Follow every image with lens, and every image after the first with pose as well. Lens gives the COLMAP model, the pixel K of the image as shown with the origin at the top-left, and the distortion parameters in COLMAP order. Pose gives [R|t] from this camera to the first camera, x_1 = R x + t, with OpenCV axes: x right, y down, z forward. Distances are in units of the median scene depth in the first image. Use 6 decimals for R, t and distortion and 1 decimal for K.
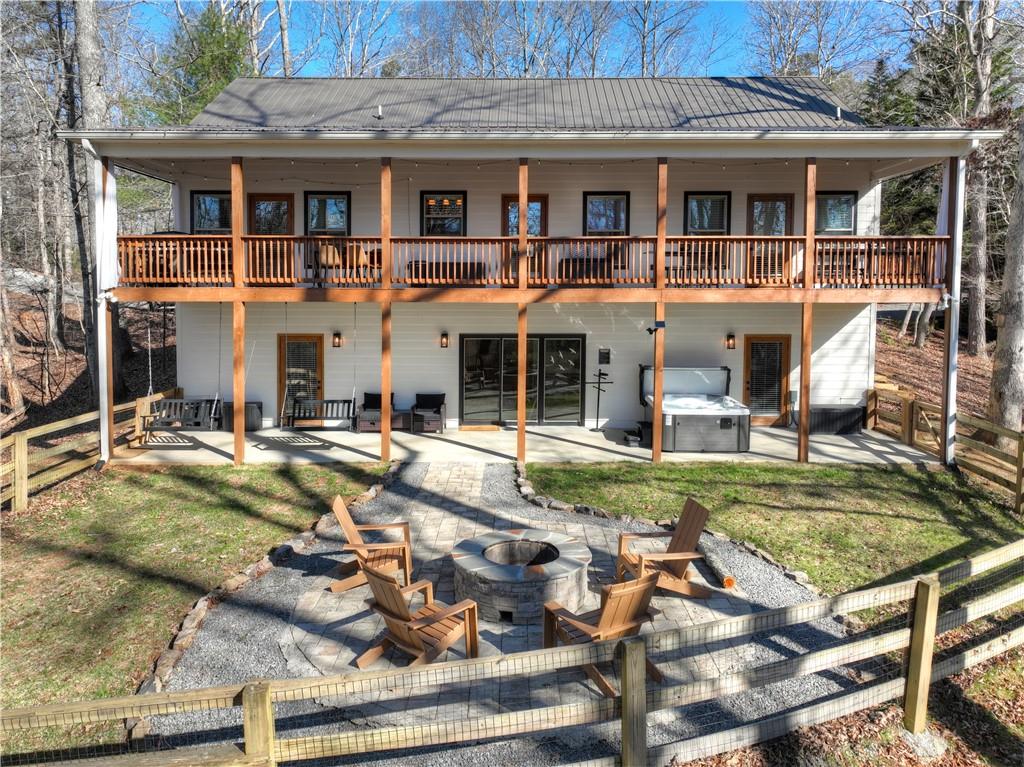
lens RADIAL K [[807.8, 0, 572.2], [0, 807.8, 380.6], [0, 0, 1]] dist [-0.001041, -0.000772]
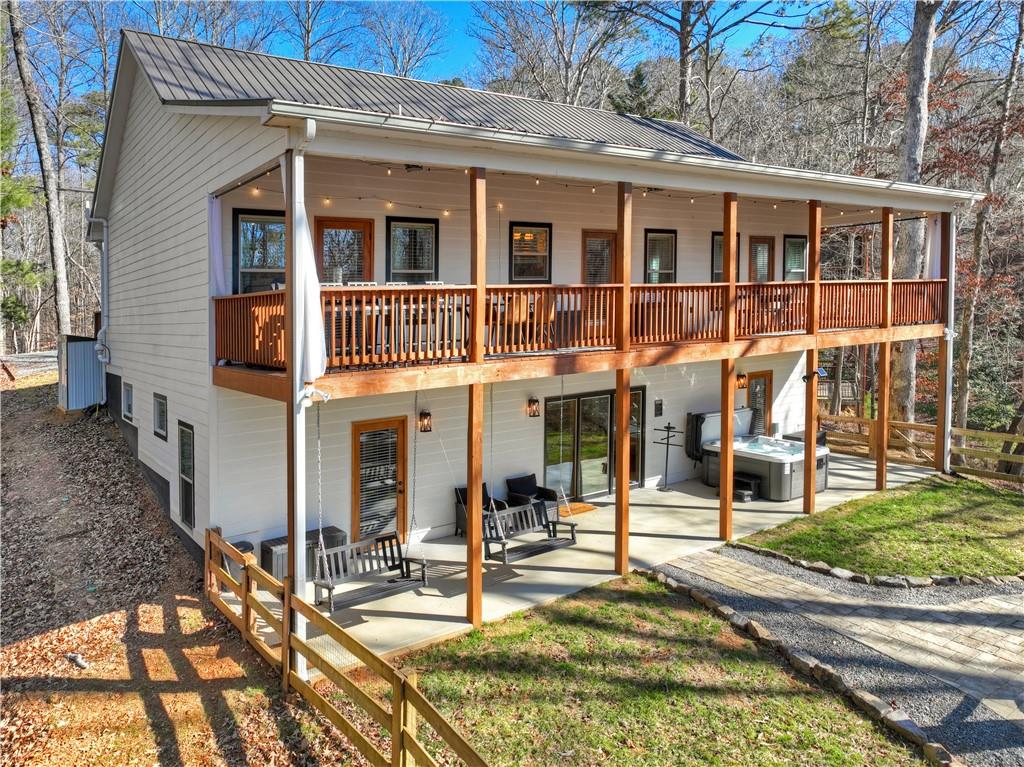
lens RADIAL K [[808.5, 0, 595.5], [0, 808.5, 397.9], [0, 0, 1]] dist [-0.001489, 0.003766]
pose [[0.794974, -0.091765, 0.599662, -0.637239], [0.095976, 0.995069, 0.025039, -0.080476], [-0.599003, 0.037648, 0.799861, 0.347710]]
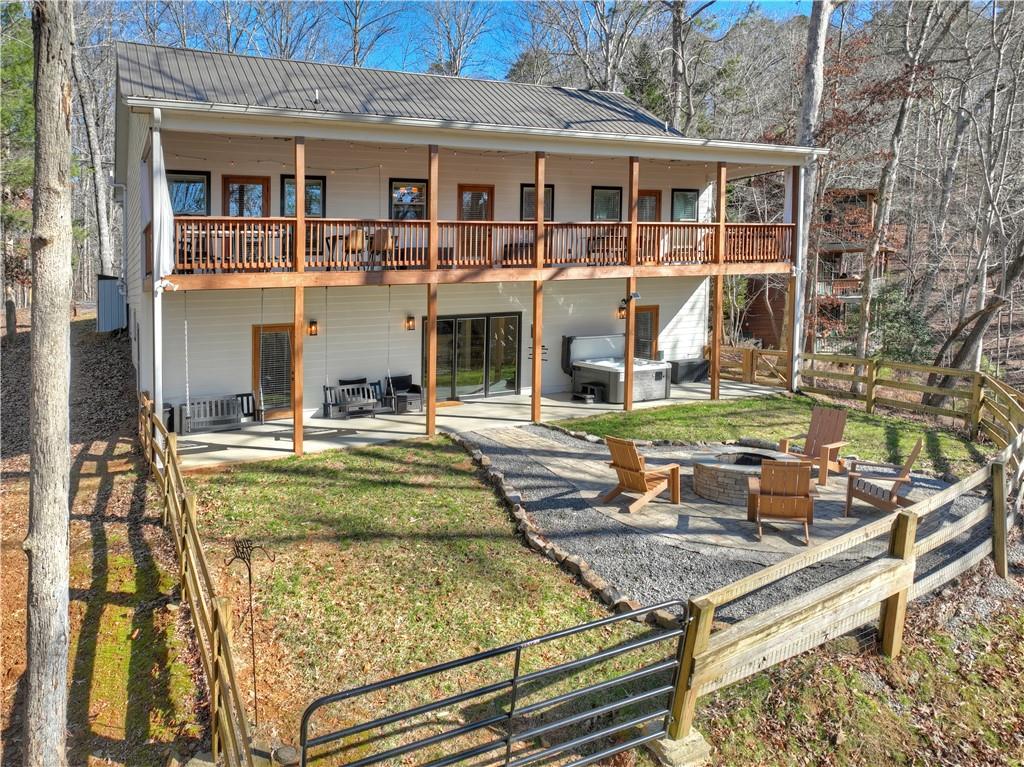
lens RADIAL K [[807.8, 0, 572.2], [0, 807.8, 380.6], [0, 0, 1]] dist [-0.001041, -0.000772]
pose [[0.866941, -0.089818, 0.490251, -0.529992], [0.086951, 0.995800, 0.028678, 0.013177], [-0.490767, 0.017766, 0.871110, -0.004051]]
